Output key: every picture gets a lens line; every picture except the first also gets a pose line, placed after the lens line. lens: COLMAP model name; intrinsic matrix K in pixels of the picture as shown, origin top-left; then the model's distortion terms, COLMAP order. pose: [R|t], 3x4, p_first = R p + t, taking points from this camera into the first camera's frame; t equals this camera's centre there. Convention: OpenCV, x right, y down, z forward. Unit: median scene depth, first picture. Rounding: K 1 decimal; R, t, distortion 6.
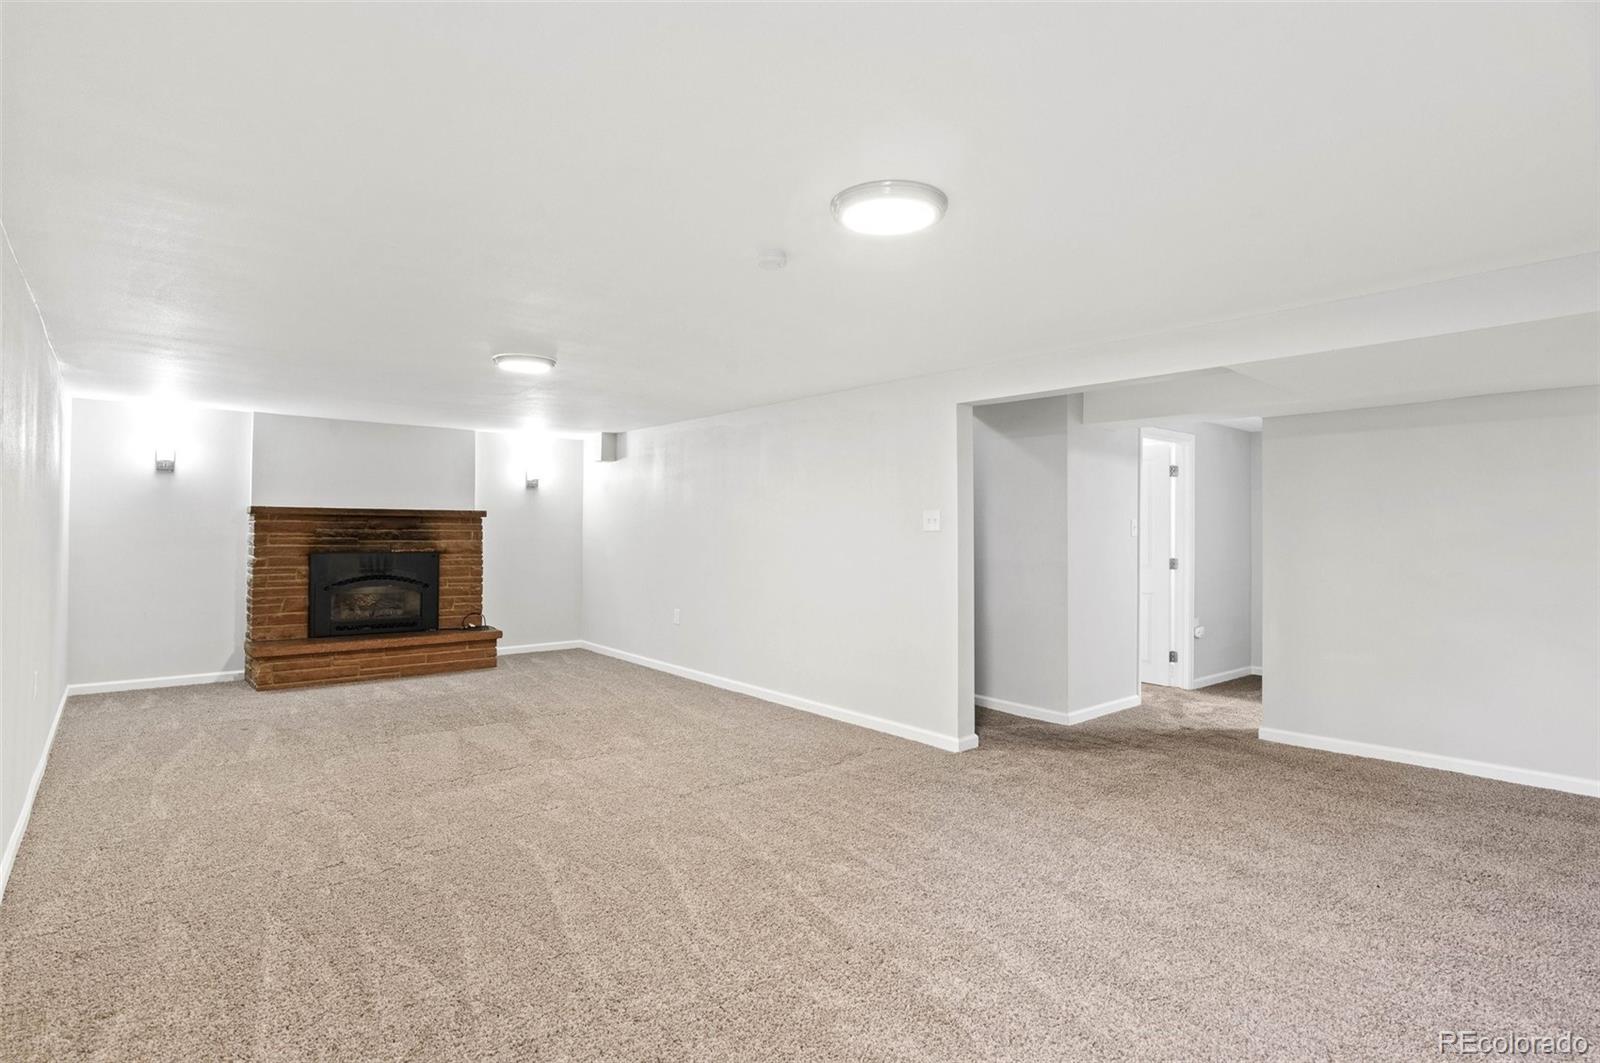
lens RADIAL K [[799.7, 0, 797.4], [0, 799.7, 528.8], [0, 0, 1]] dist [-0.004338, -0.000331]
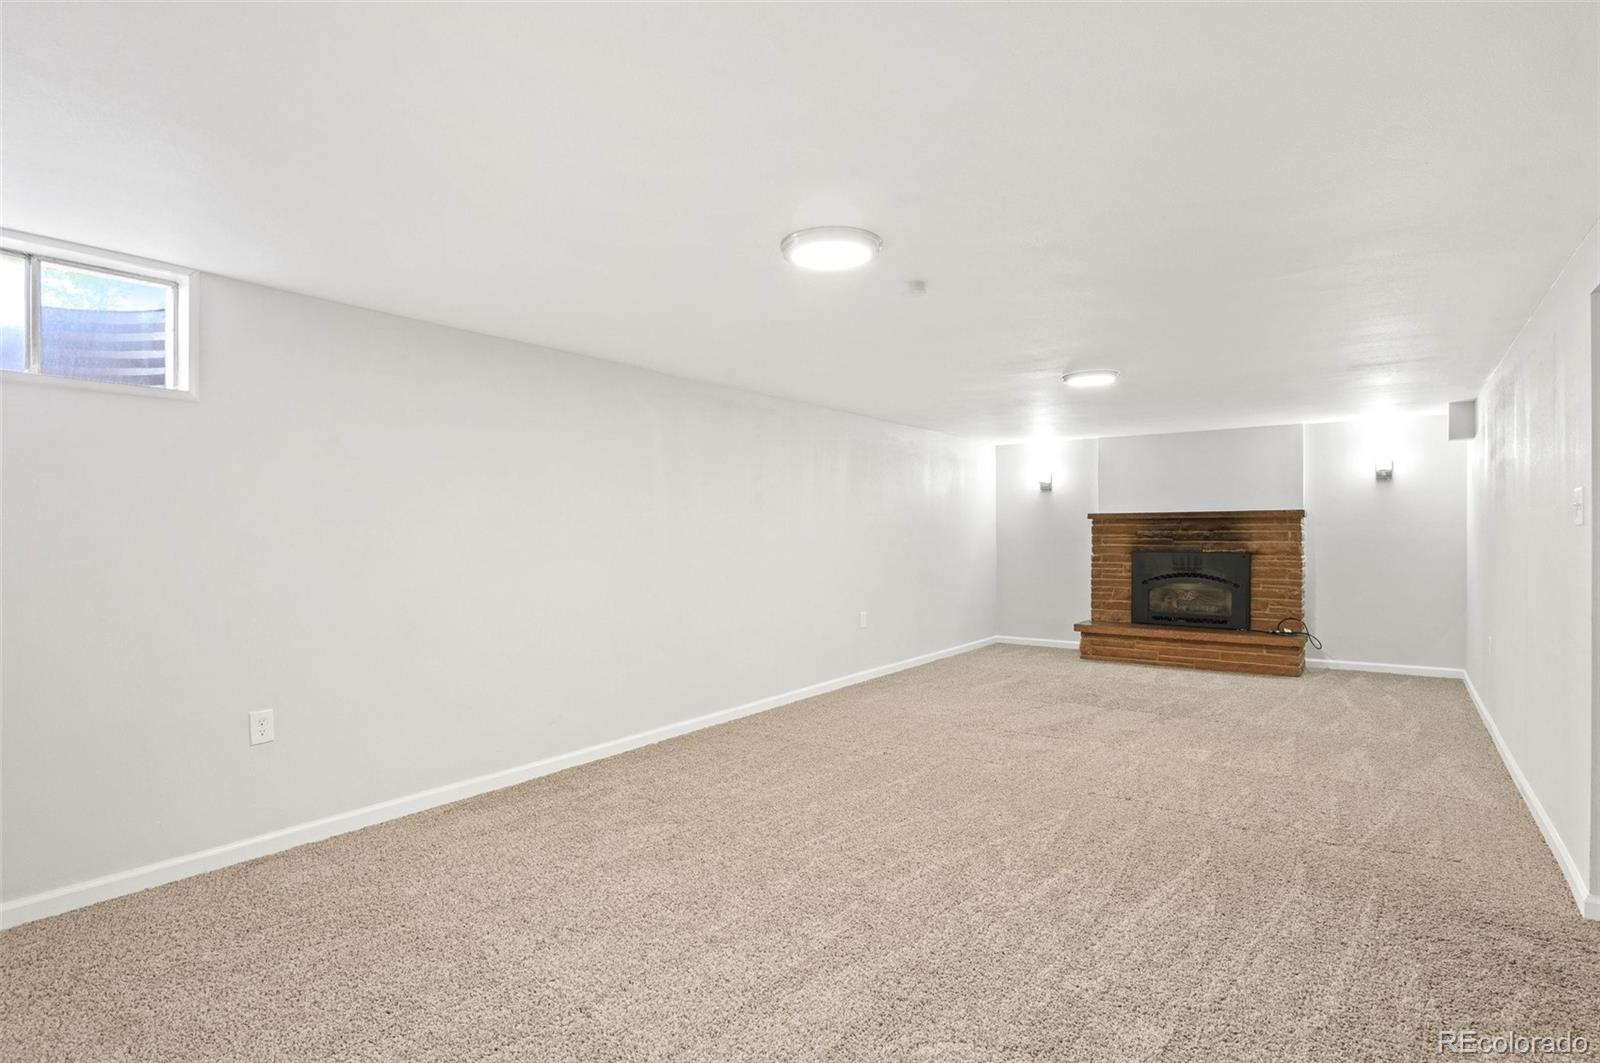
lens RADIAL K [[799.7, 0, 797.4], [0, 799.7, 528.8], [0, 0, 1]] dist [-0.004338, -0.000331]
pose [[0.237418, -0.014302, -0.971302, 0.405839], [0.006401, 0.999893, -0.013158, 0.008907], [0.971386, -0.003094, 0.237484, 0.225291]]
